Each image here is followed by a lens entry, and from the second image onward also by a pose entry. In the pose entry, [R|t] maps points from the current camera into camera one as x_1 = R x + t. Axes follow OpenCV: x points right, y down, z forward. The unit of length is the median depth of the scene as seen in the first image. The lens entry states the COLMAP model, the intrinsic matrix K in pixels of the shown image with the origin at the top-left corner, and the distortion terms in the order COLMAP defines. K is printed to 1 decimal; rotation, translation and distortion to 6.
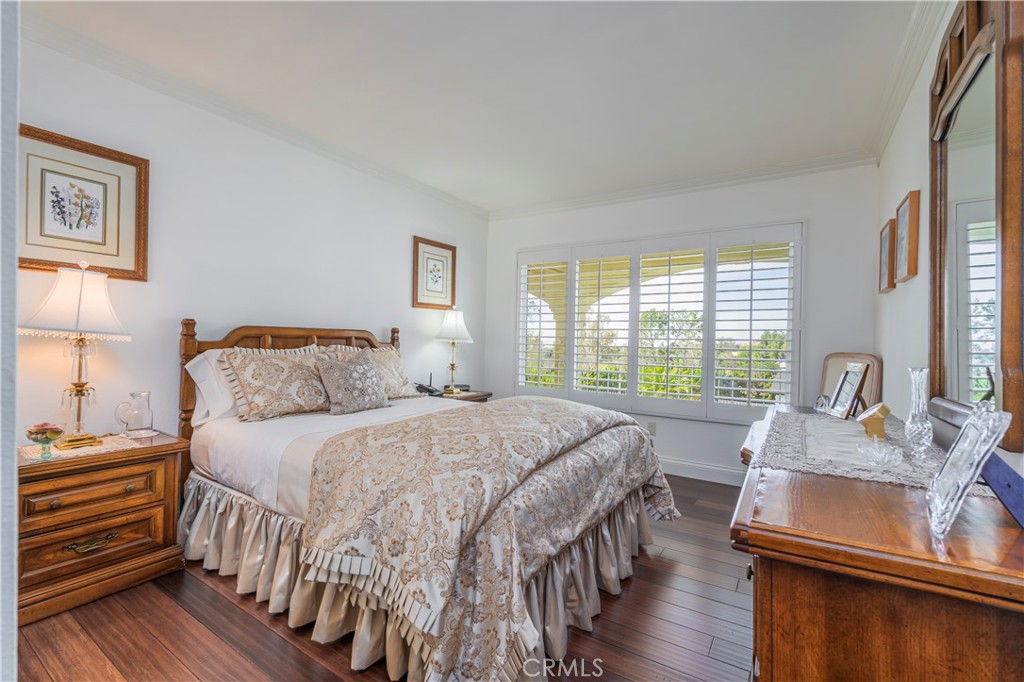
lens RADIAL K [[447.8, 0, 515.8], [0, 447.8, 334.8], [0, 0, 1]] dist [0.001833, -0.001050]
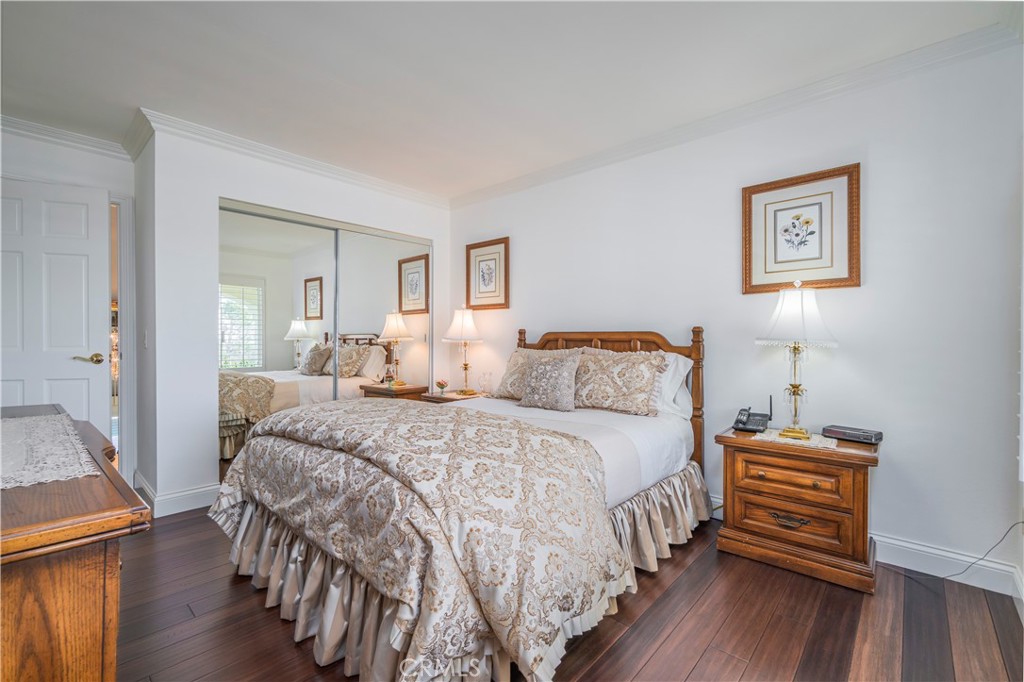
lens RADIAL K [[447.8, 0, 514.6], [0, 447.8, 347.2], [0, 0, 1]] dist [0.001833, -0.001050]
pose [[-0.169491, 0.000652, -0.985531, 0.566371], [0.005219, 0.999986, -0.000236, 0.018986], [0.985518, -0.005183, -0.169492, 0.880792]]
